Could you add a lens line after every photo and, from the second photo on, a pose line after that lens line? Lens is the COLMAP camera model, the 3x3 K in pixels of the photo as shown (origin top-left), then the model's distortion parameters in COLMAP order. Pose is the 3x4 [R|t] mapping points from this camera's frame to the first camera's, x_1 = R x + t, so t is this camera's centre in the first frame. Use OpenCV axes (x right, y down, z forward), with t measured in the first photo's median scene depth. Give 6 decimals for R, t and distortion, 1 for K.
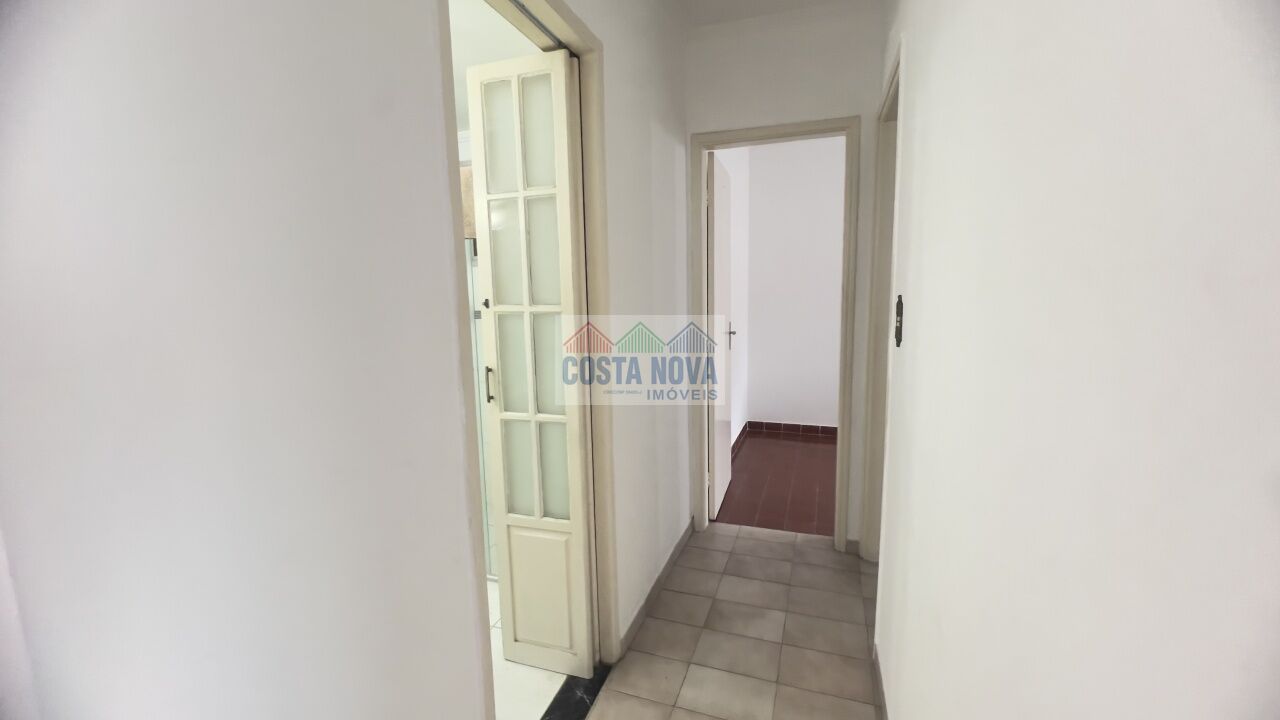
lens RADIAL K [[515.6, 0, 641.7], [0, 515.6, 355.8], [0, 0, 1]] dist [-0.001110, -0.000252]
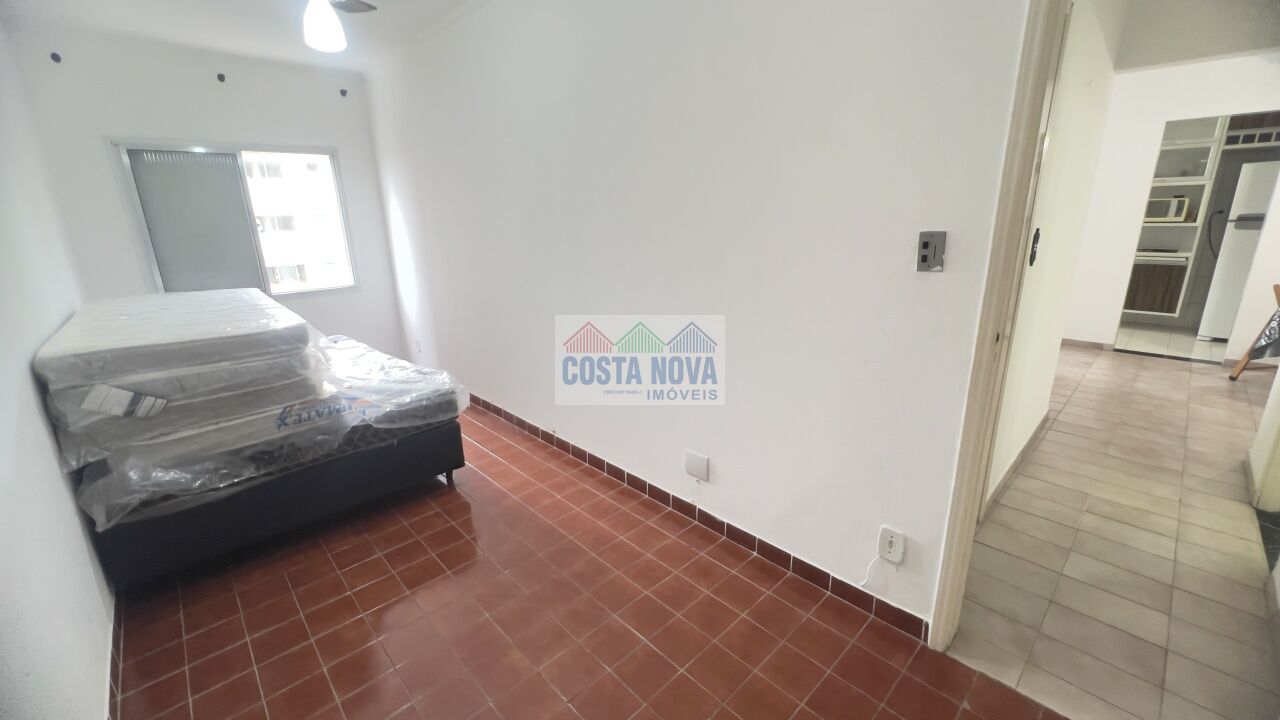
lens RADIAL K [[515.6, 0, 641.7], [0, 515.6, 355.8], [0, 0, 1]] dist [-0.001110, -0.000252]
pose [[-0.894255, -0.079799, 0.440387, 0.536196], [0.101724, 0.921984, 0.373628, -0.282356], [-0.435845, 0.378916, -0.816371, 1.797254]]
